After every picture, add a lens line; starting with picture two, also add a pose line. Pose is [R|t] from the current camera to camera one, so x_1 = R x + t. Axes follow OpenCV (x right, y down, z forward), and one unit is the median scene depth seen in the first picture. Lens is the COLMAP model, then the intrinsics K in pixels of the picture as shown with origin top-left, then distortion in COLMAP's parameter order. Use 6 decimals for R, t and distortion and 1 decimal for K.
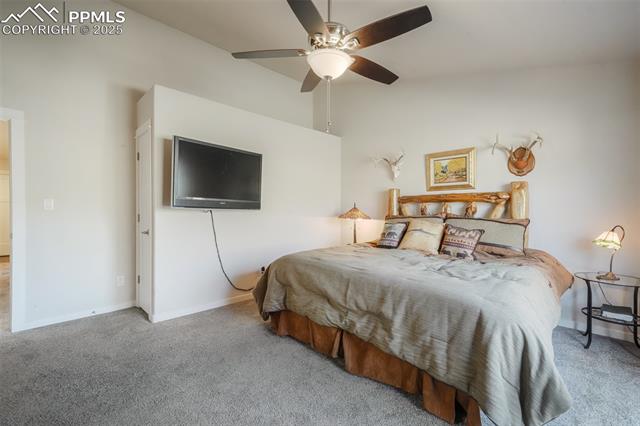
lens RADIAL K [[282.4, 0, 317.6], [0, 282.4, 210.3], [0, 0, 1]] dist [0.000158, 0.001371]
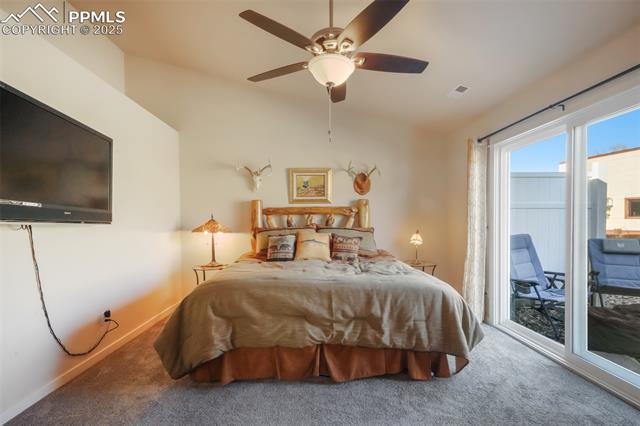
lens RADIAL K [[301.1, 0, 318.2], [0, 301.1, 225.4], [0, 0, 1]] dist [0.013911, 0.000196]
pose [[0.682617, -0.018844, 0.730533, -0.527880], [0.010329, 0.999816, 0.016139, -0.005759], [-0.730703, -0.003470, 0.682686, 0.232707]]
